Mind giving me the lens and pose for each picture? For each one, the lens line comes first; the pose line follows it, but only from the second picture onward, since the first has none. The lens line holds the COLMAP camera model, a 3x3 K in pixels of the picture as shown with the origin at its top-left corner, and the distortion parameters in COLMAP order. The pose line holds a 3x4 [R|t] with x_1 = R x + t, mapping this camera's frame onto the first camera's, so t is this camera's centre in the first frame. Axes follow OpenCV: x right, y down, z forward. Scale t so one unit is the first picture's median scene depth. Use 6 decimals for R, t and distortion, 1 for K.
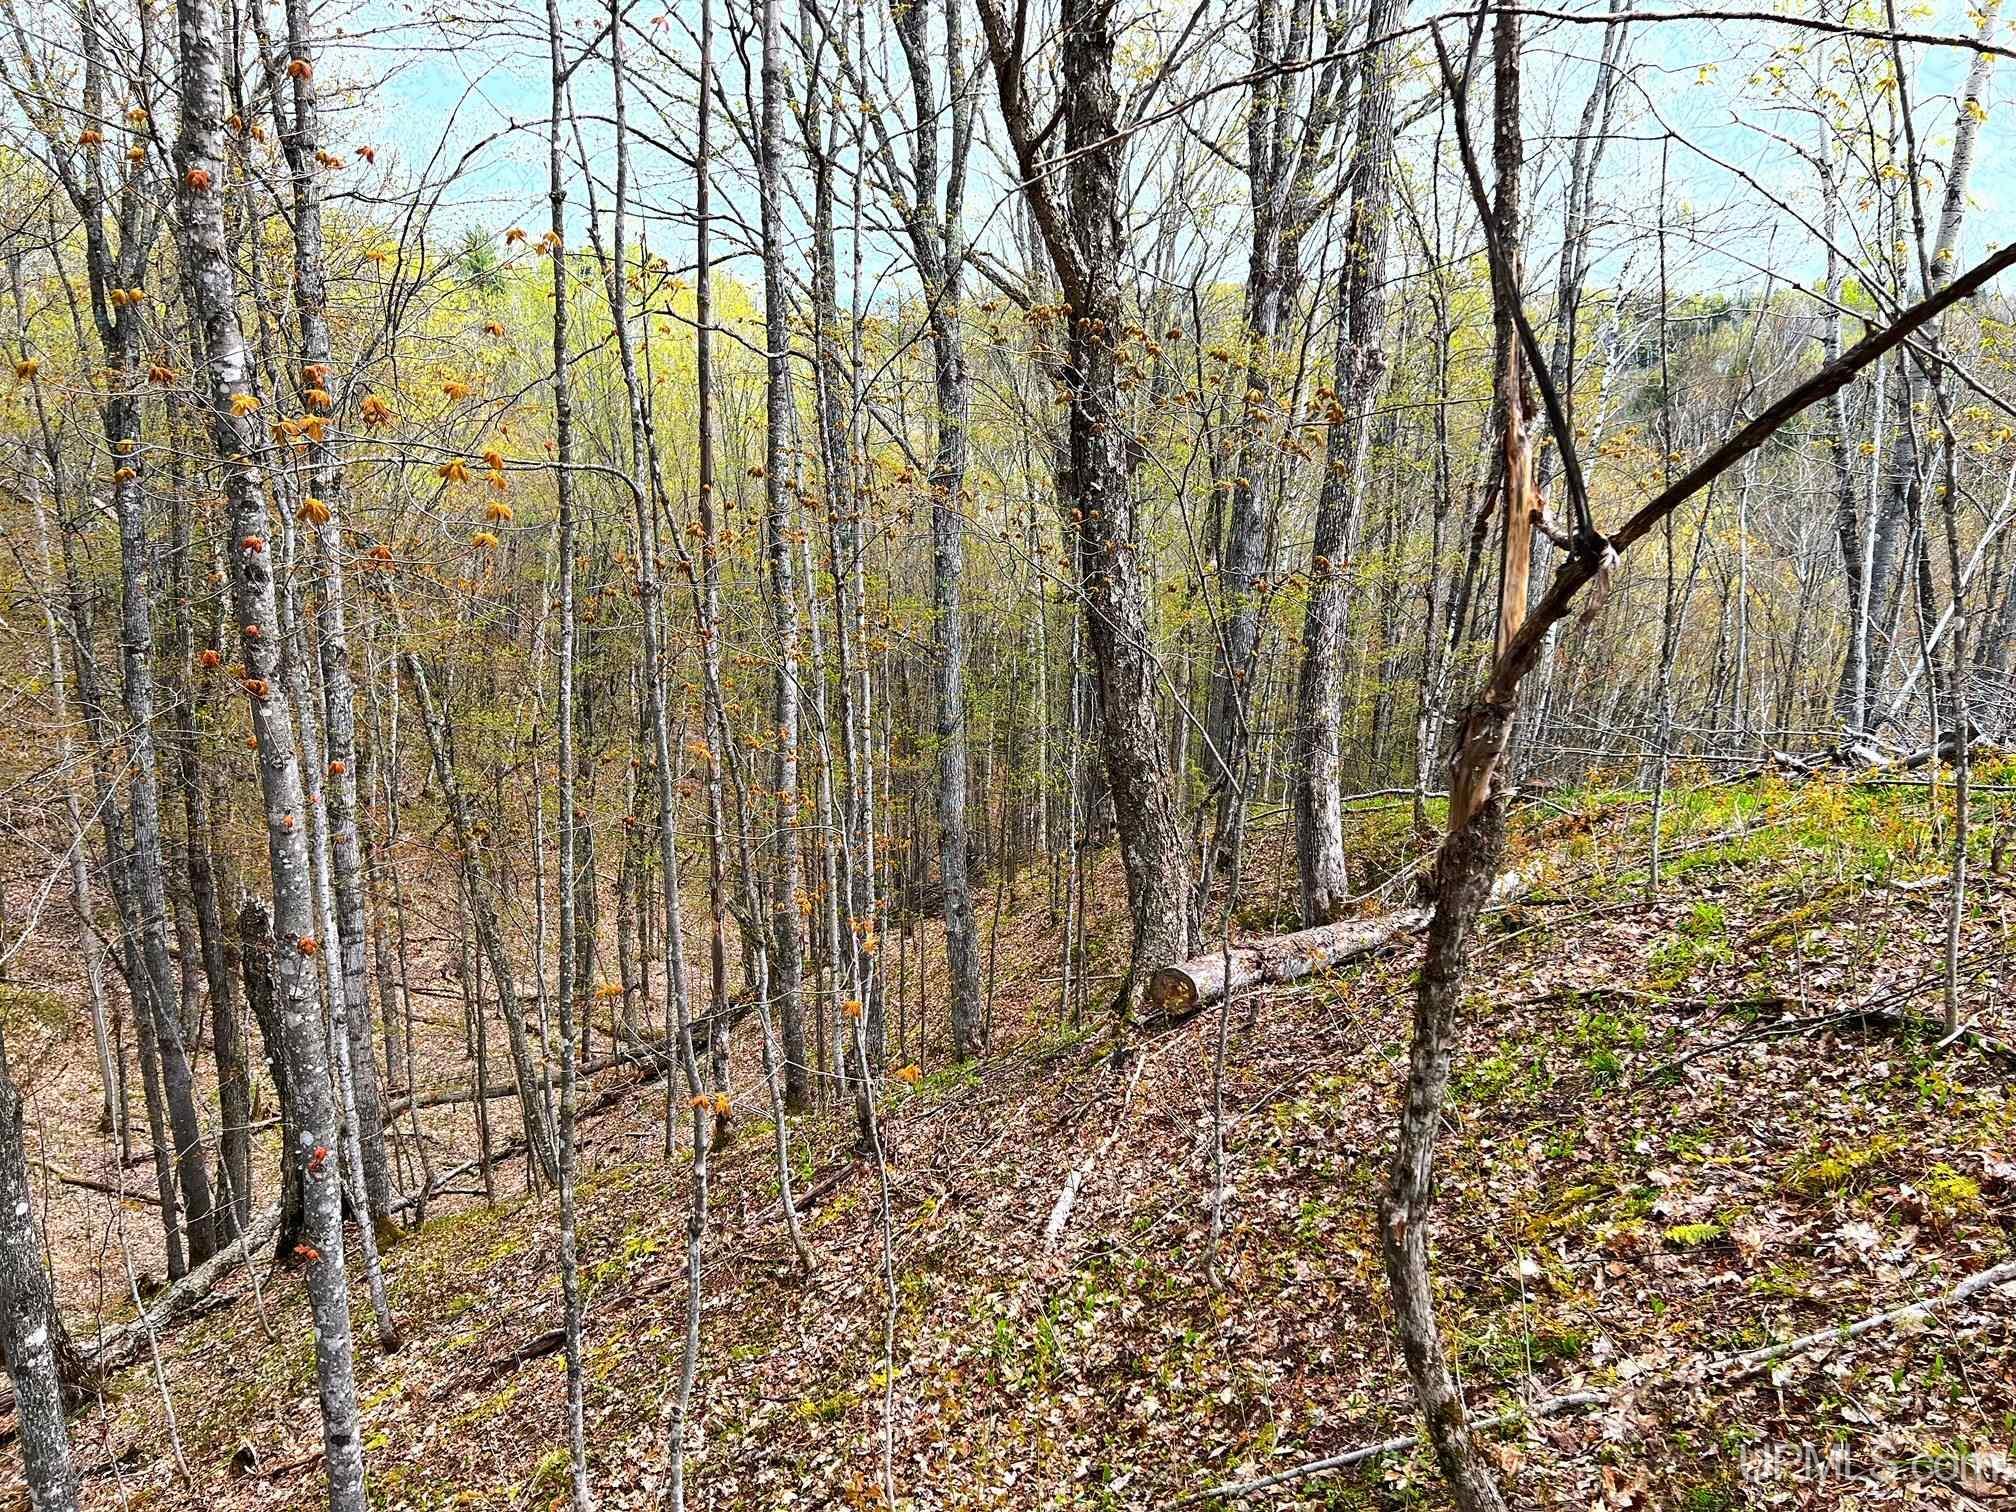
lens RADIAL K [[1541.6, 0, 1008.0], [0, 1541.6, 756.0], [0, 0, 1]] dist [0.110497, -0.188390]
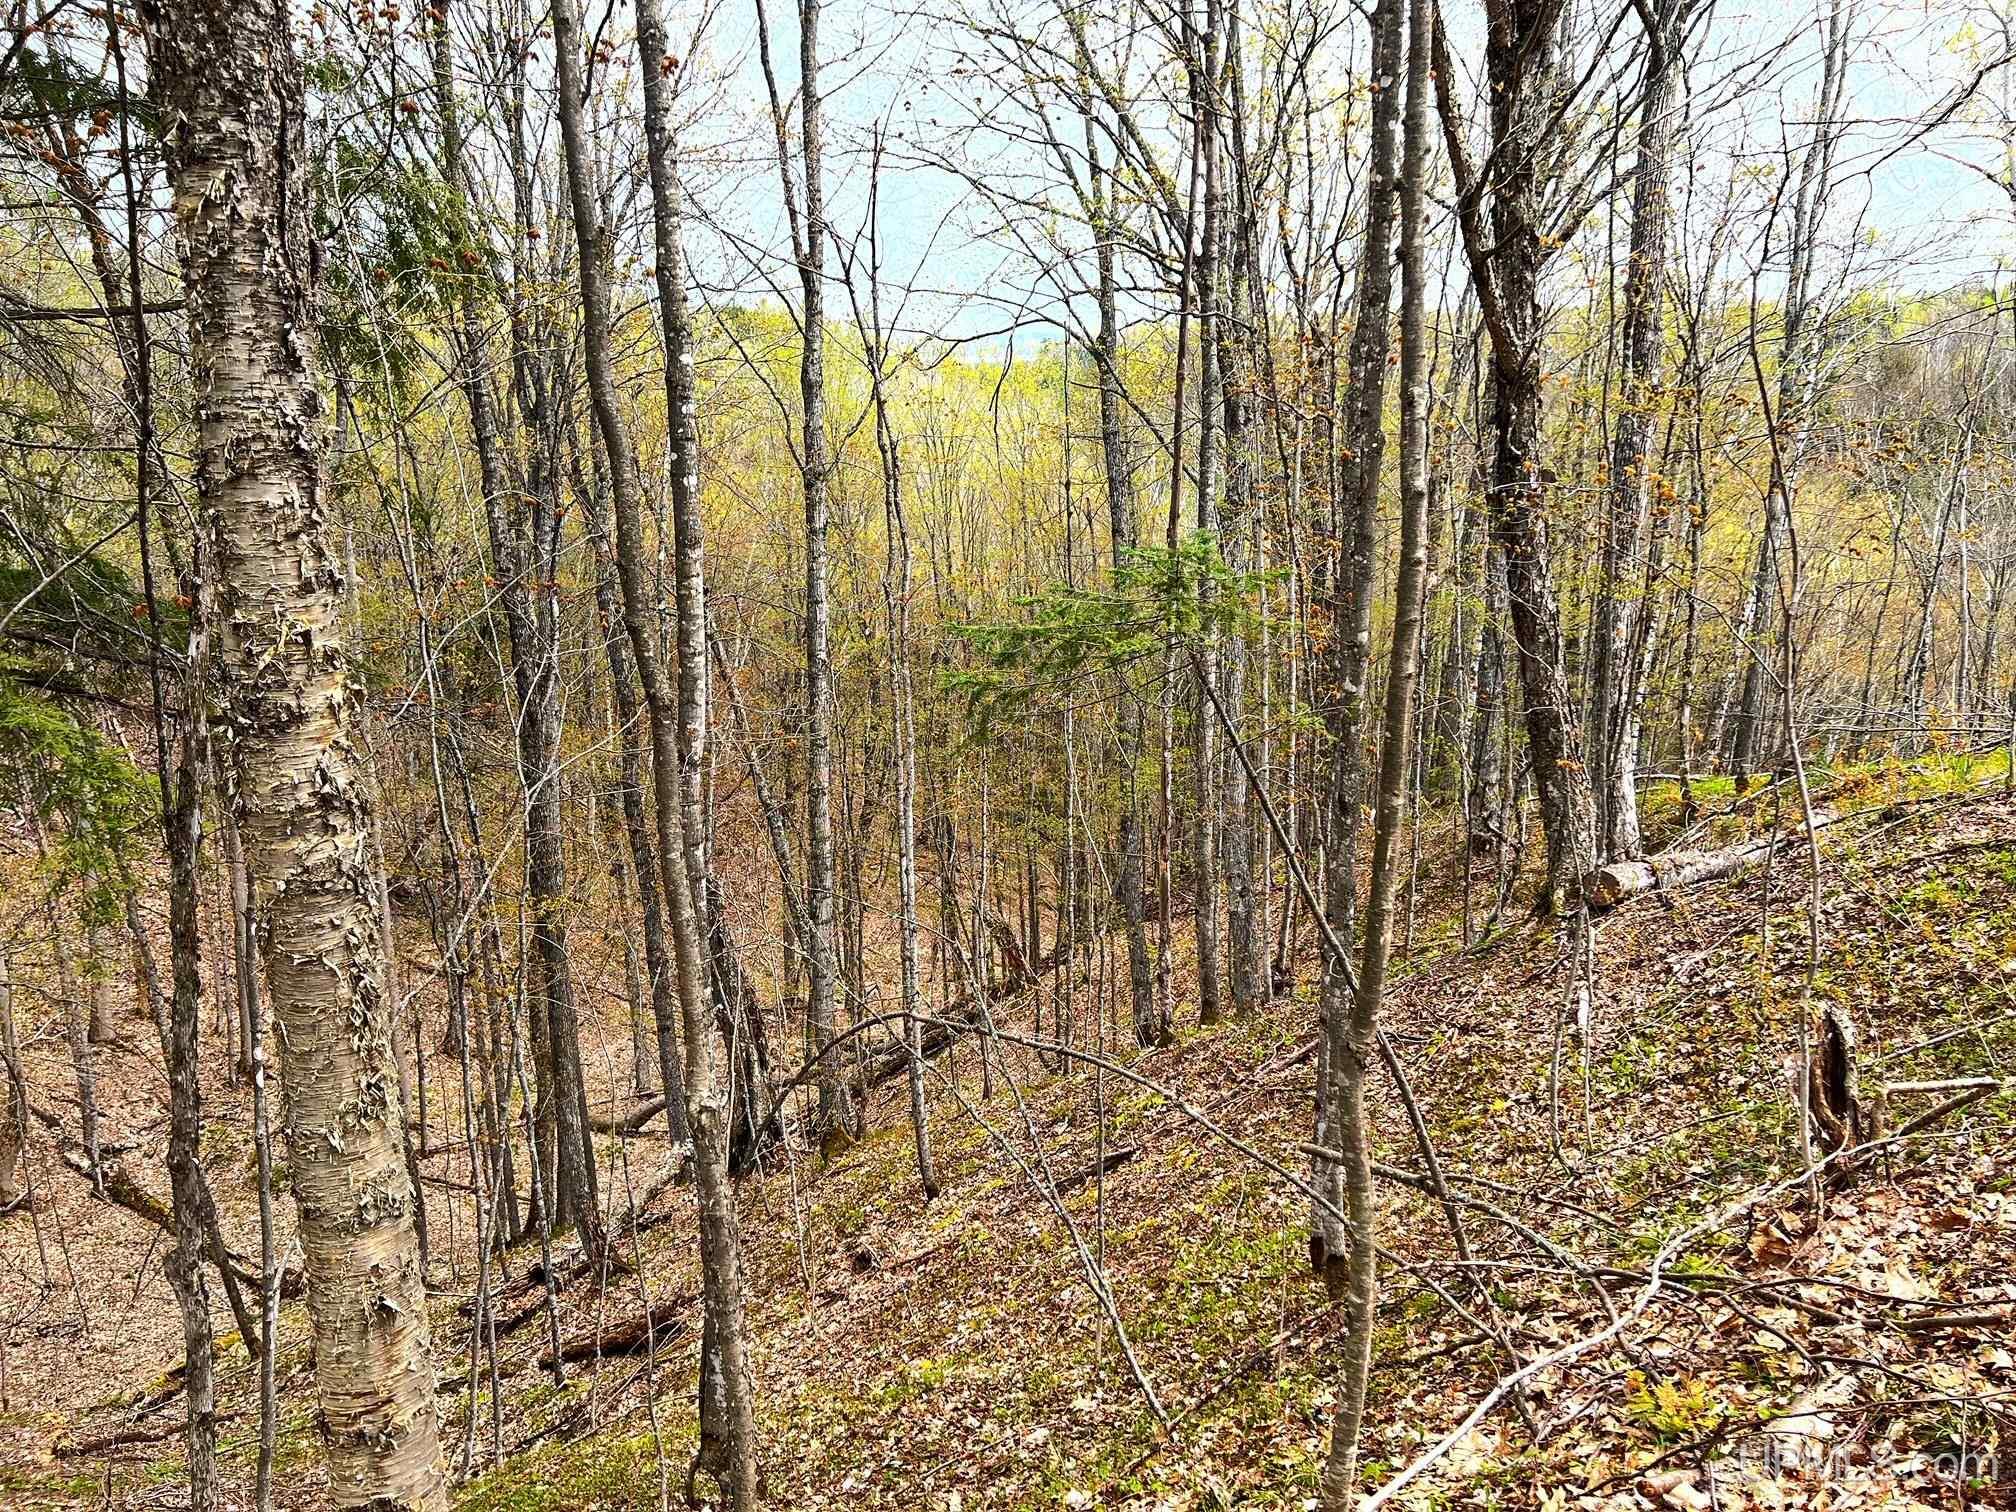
lens RADIAL K [[1527.3, 0, 1008.0], [0, 1527.3, 756.0], [0, 0, 1]] dist [0.002999, -0.001517]
pose [[0.995263, -0.021837, -0.094732, -0.243963], [0.019828, 0.999559, -0.022105, 0.055410], [0.095173, 0.020122, 0.995257, -0.302146]]
